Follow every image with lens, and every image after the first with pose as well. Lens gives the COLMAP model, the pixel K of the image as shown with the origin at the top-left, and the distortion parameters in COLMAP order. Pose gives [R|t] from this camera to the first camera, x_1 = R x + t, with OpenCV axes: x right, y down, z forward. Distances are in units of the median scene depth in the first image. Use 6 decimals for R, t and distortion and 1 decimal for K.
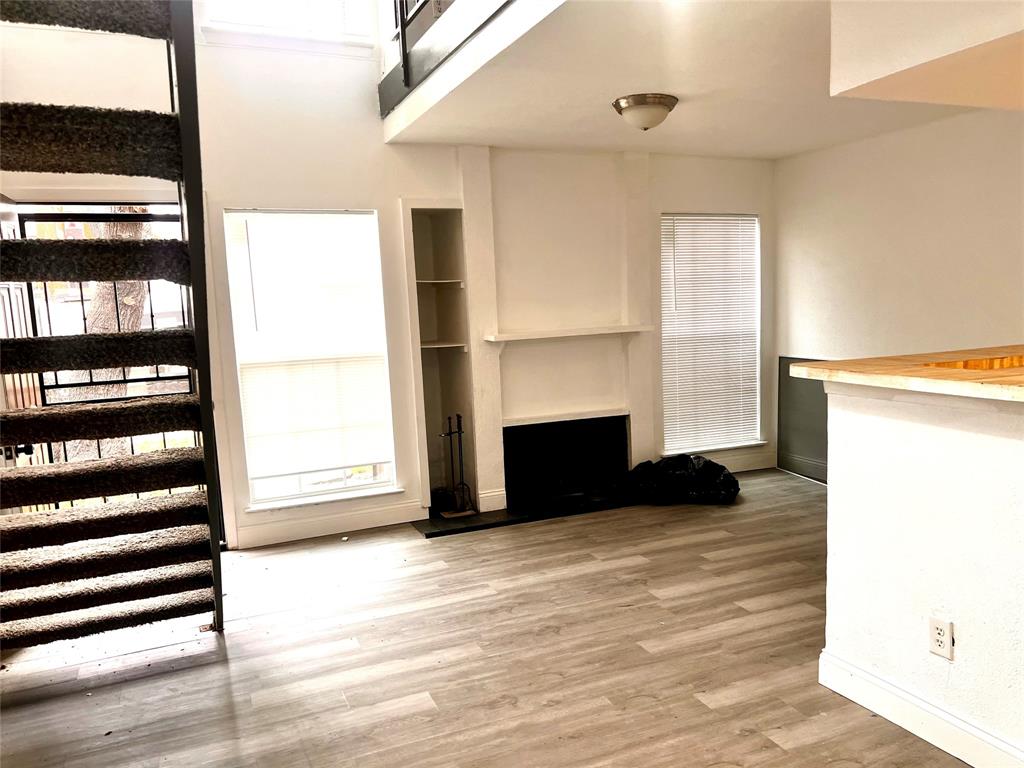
lens RADIAL K [[773.7, 0, 511.4], [0, 773.7, 385.7], [0, 0, 1]] dist [0.004375, -0.001922]
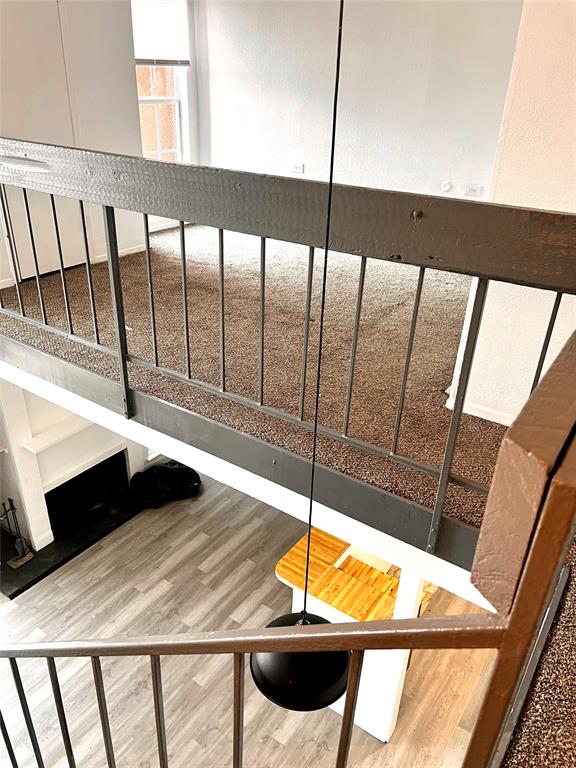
lens RADIAL K [[580.3, 0, 288.5], [0, 580.3, 385.0], [0, 0, 1]] dist [0.004375, -0.001922]
pose [[0.843252, -0.187895, 0.503609, -0.150130], [-0.003200, 0.935143, 0.354257, -0.580955], [-0.537510, -0.300339, 0.787959, -0.005293]]
